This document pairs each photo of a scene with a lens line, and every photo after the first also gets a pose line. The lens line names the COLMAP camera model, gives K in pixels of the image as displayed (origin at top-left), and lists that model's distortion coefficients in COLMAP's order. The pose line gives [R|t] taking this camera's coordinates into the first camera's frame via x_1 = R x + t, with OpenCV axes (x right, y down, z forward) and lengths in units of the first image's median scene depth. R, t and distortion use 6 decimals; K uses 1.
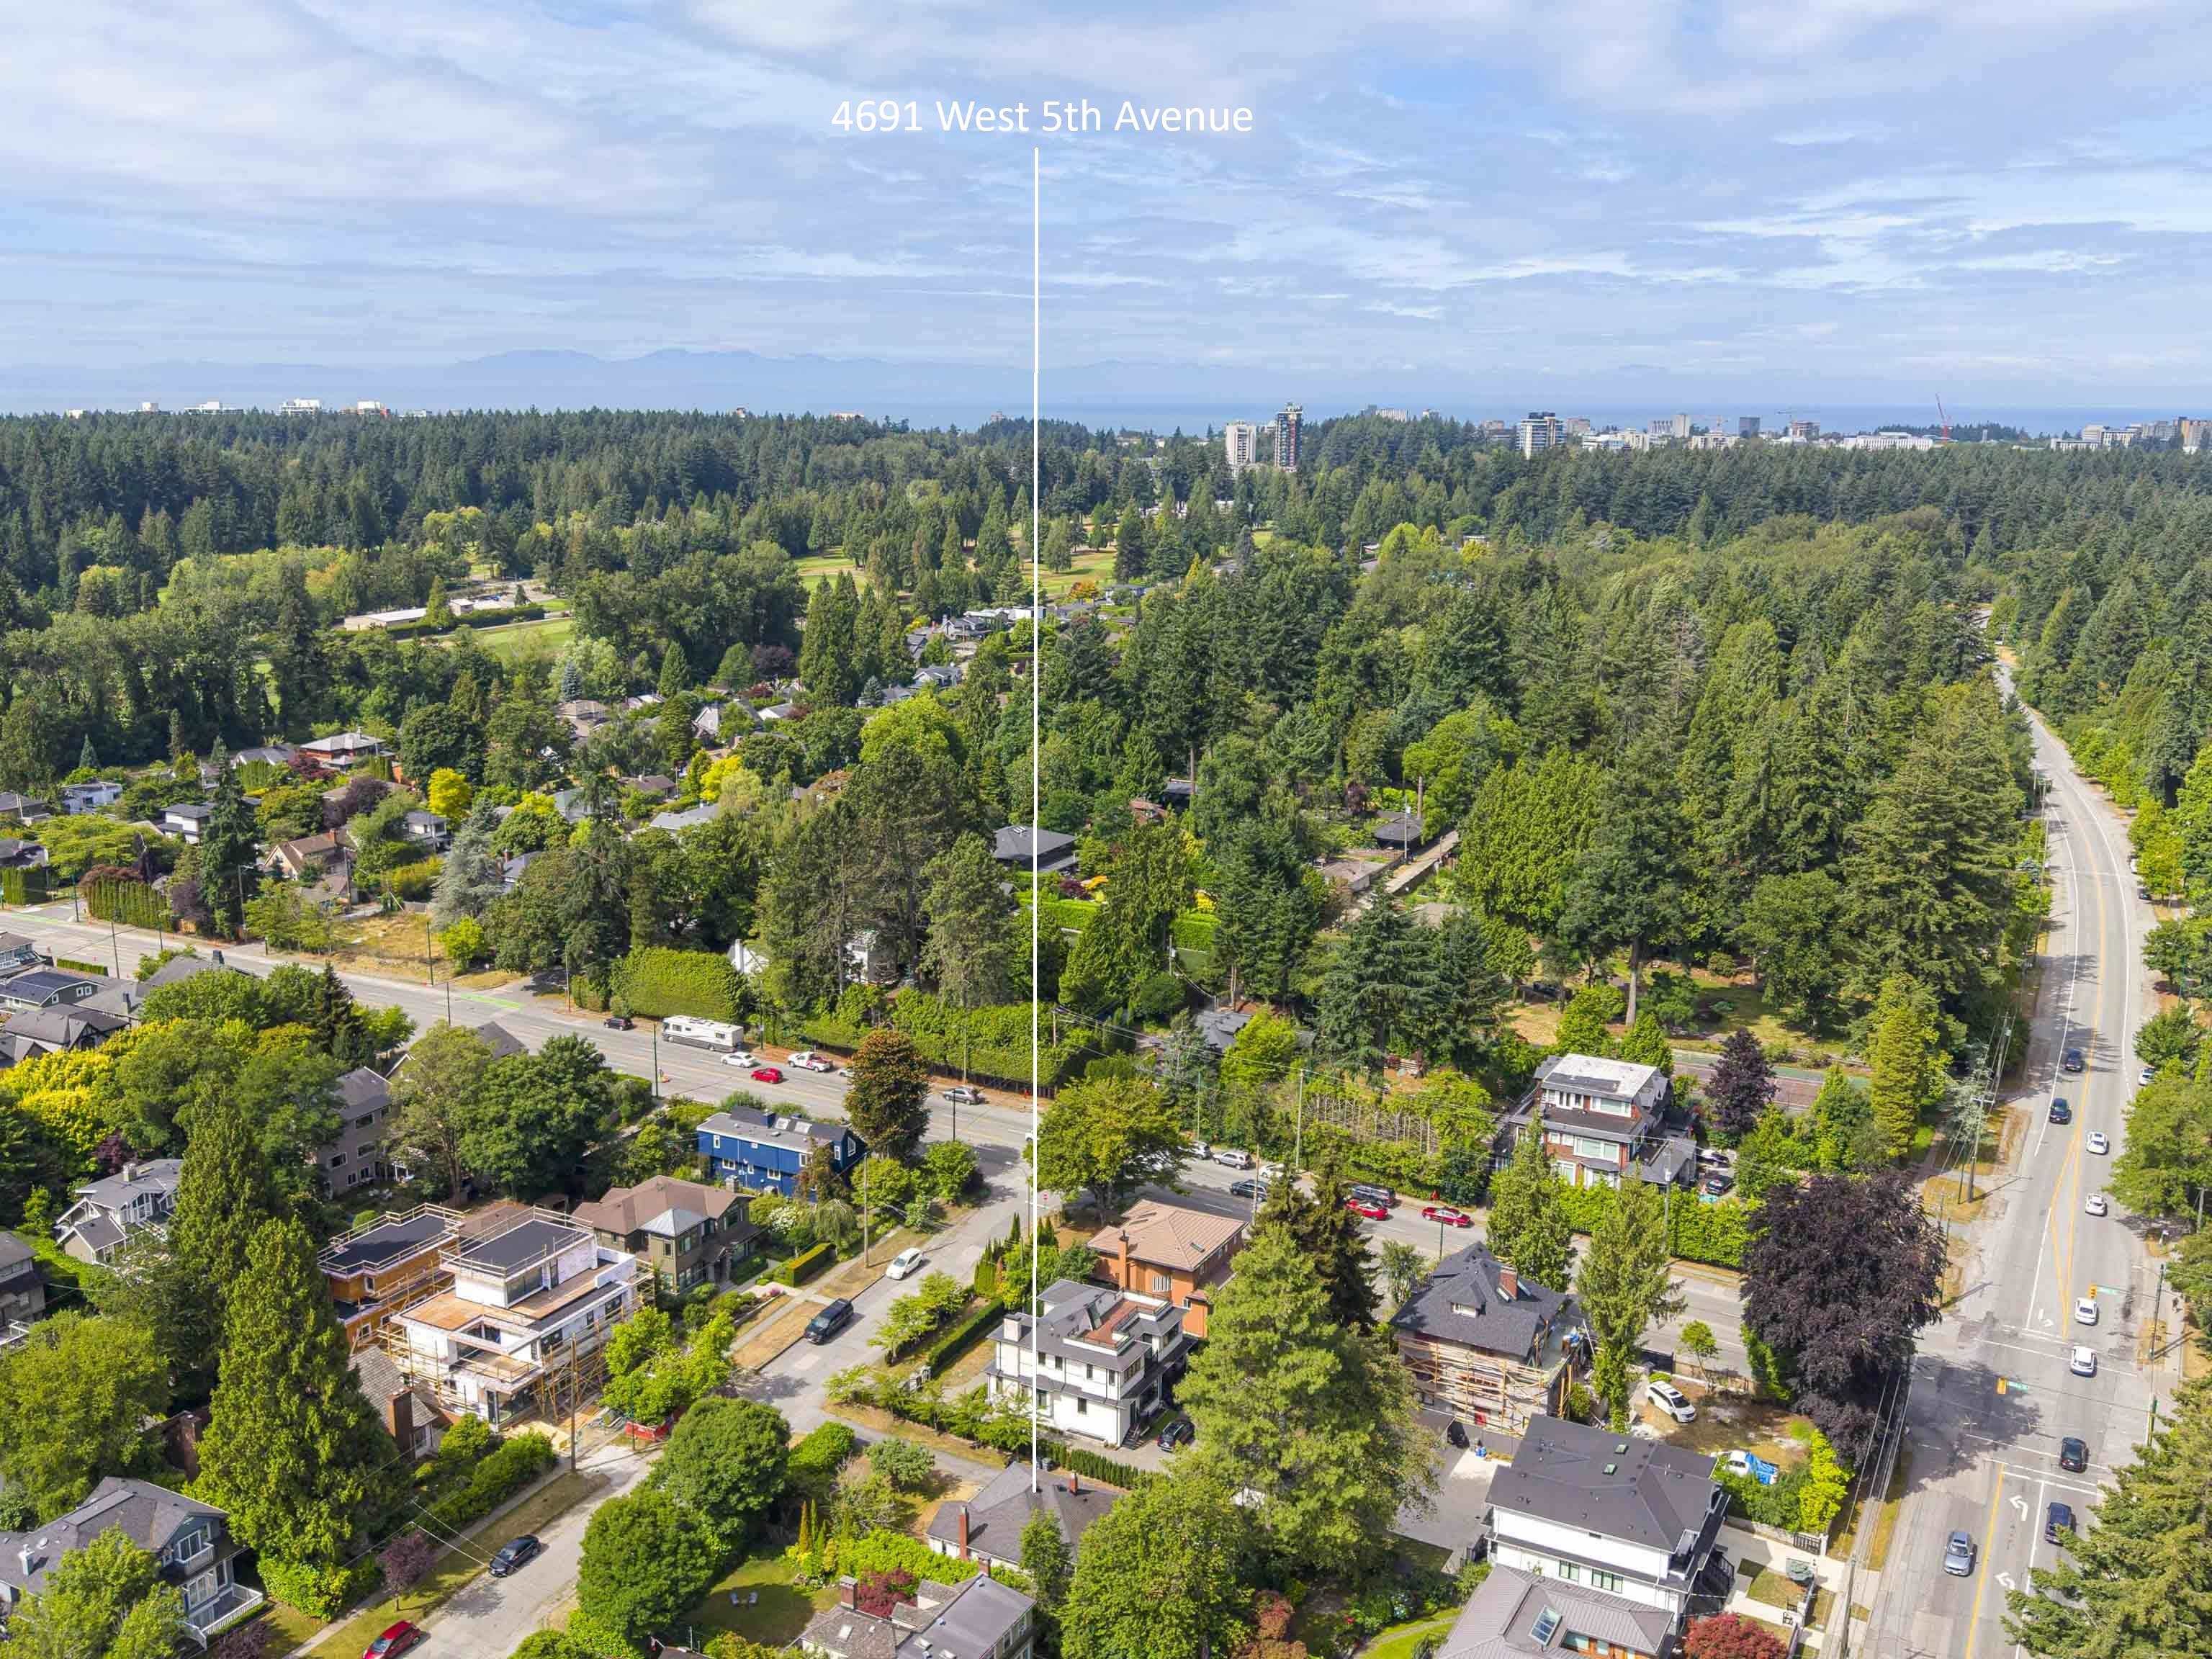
lens RADIAL K [[1875.2, 0, 1227.9], [0, 1875.2, 871.0], [0, 0, 1]] dist [0.143258, -0.280905]
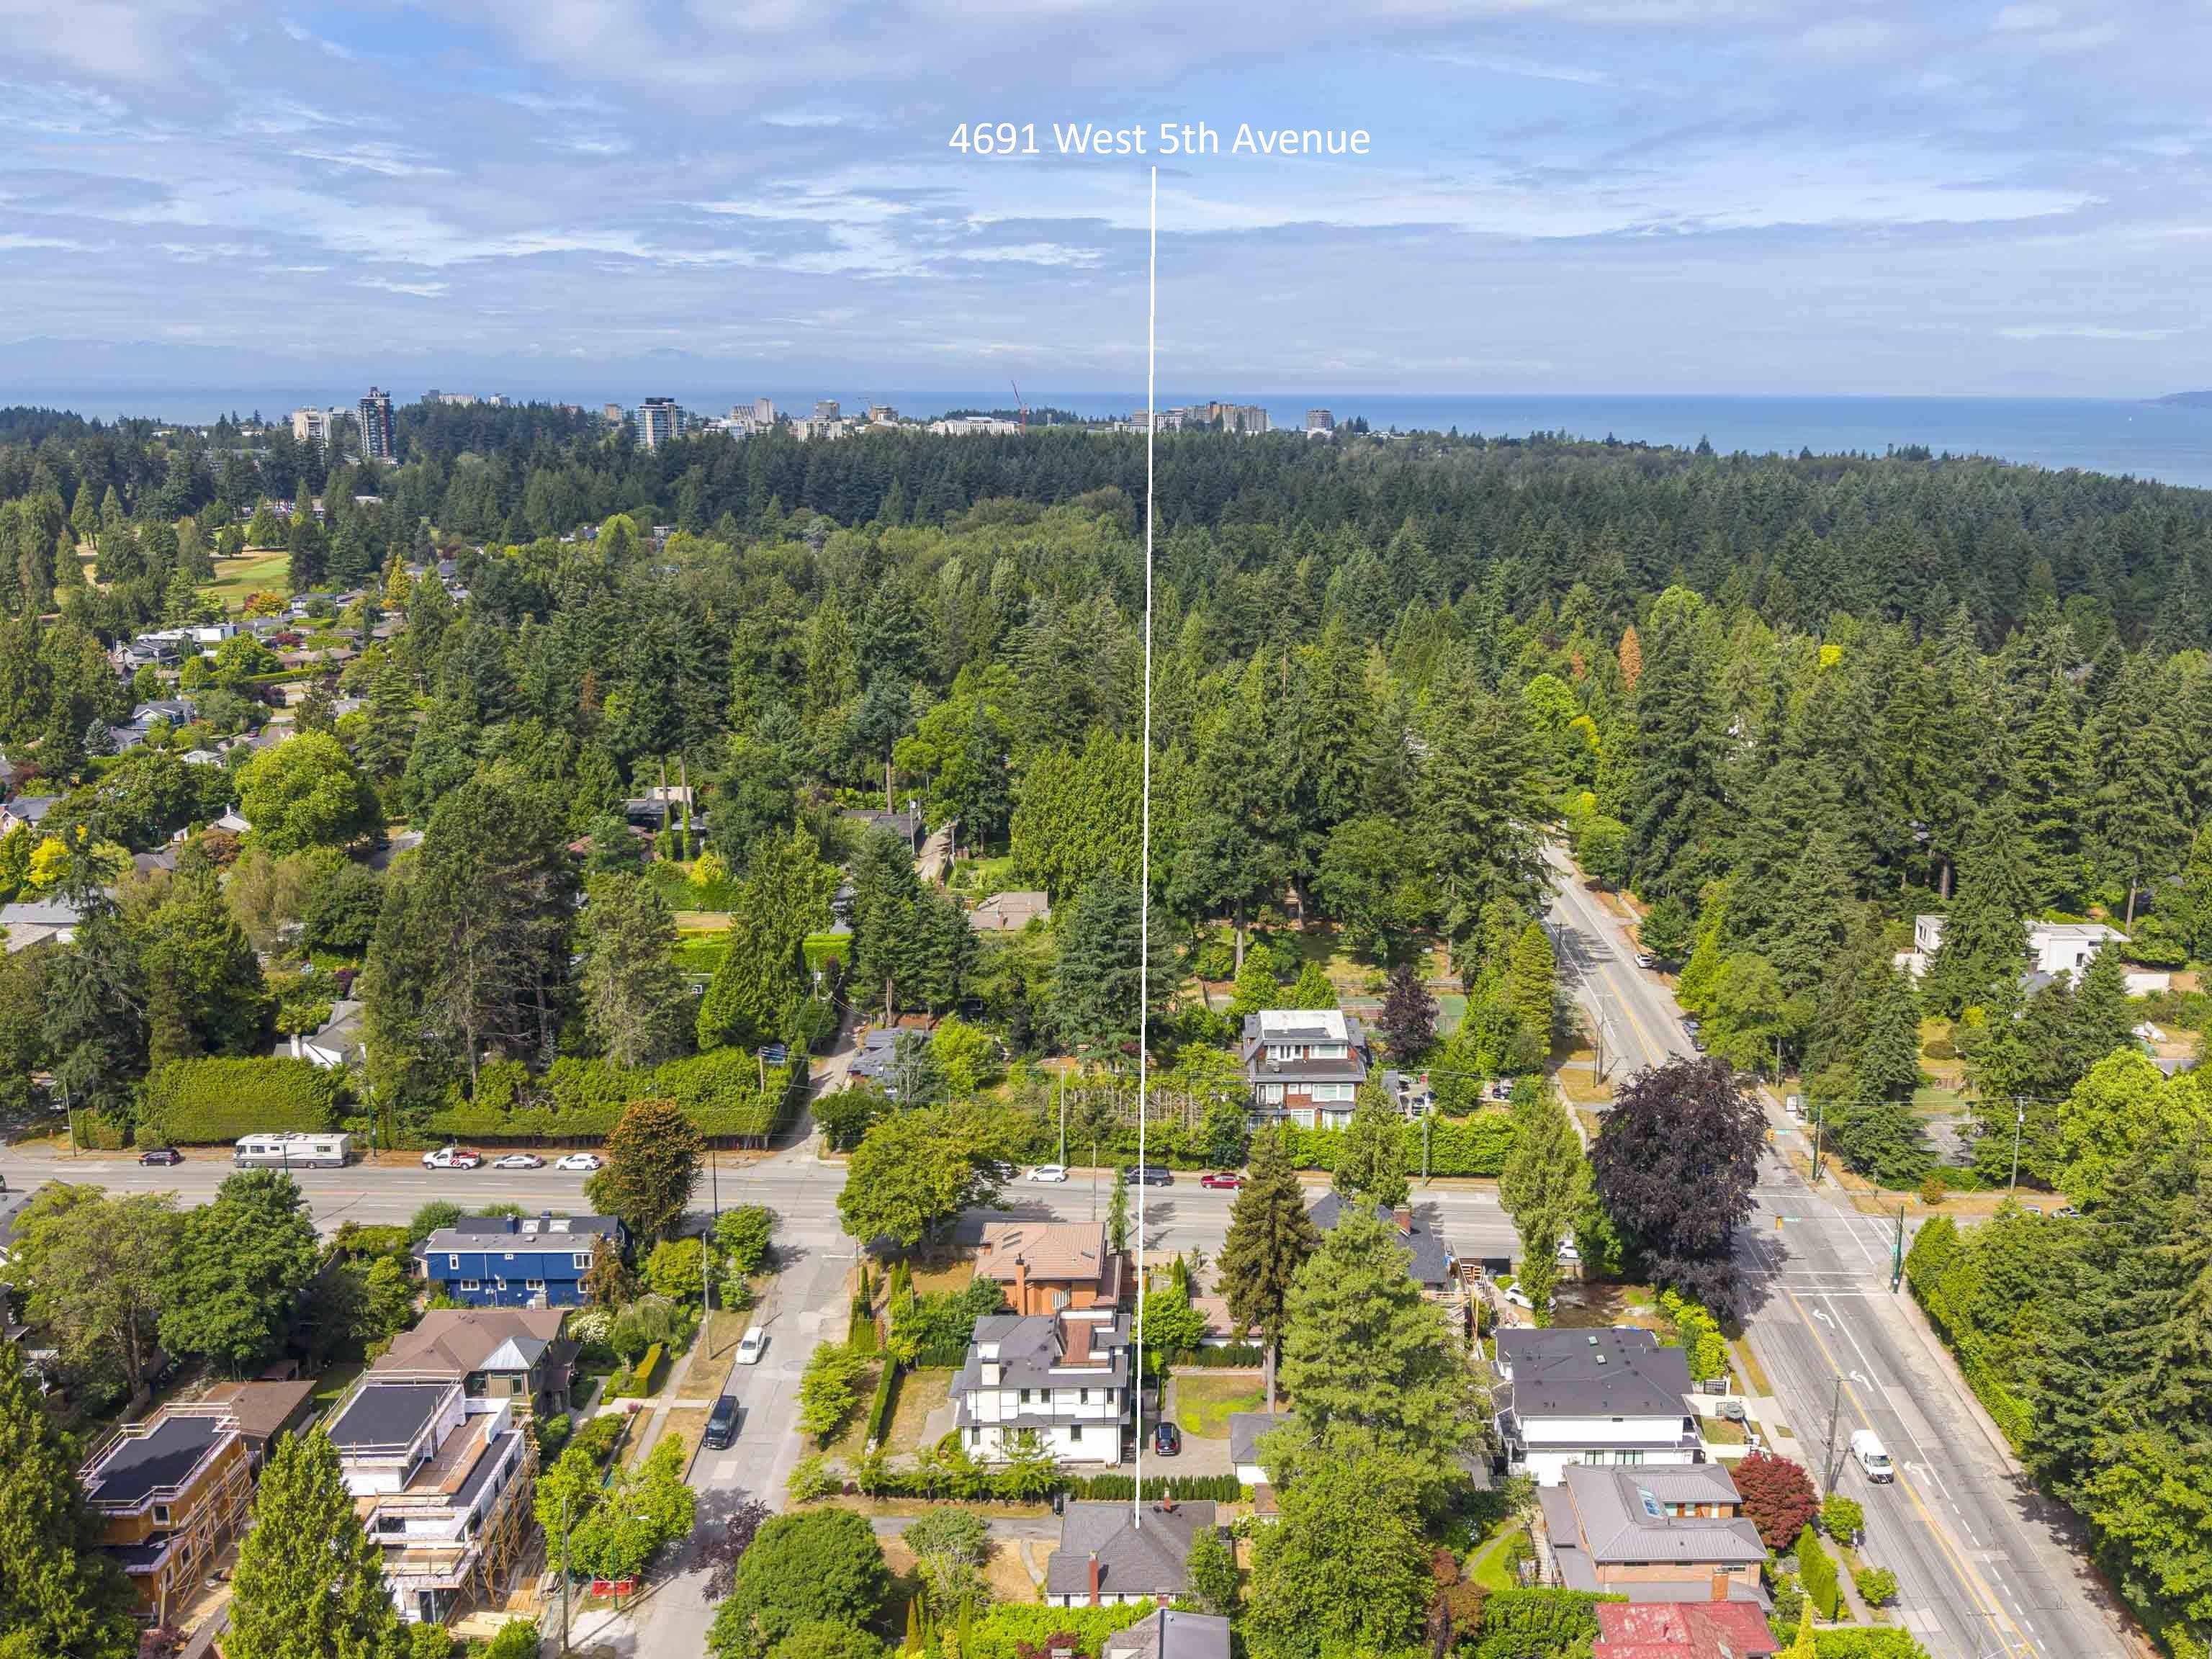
lens RADIAL K [[1875.2, 0, 1227.9], [0, 1875.2, 871.0], [0, 0, 1]] dist [0.143258, -0.280905]
pose [[0.890233, -0.118746, 0.439756, -0.303017], [0.115214, 0.992730, 0.034826, -0.021110], [-0.440694, 0.019663, 0.897442, 0.068181]]
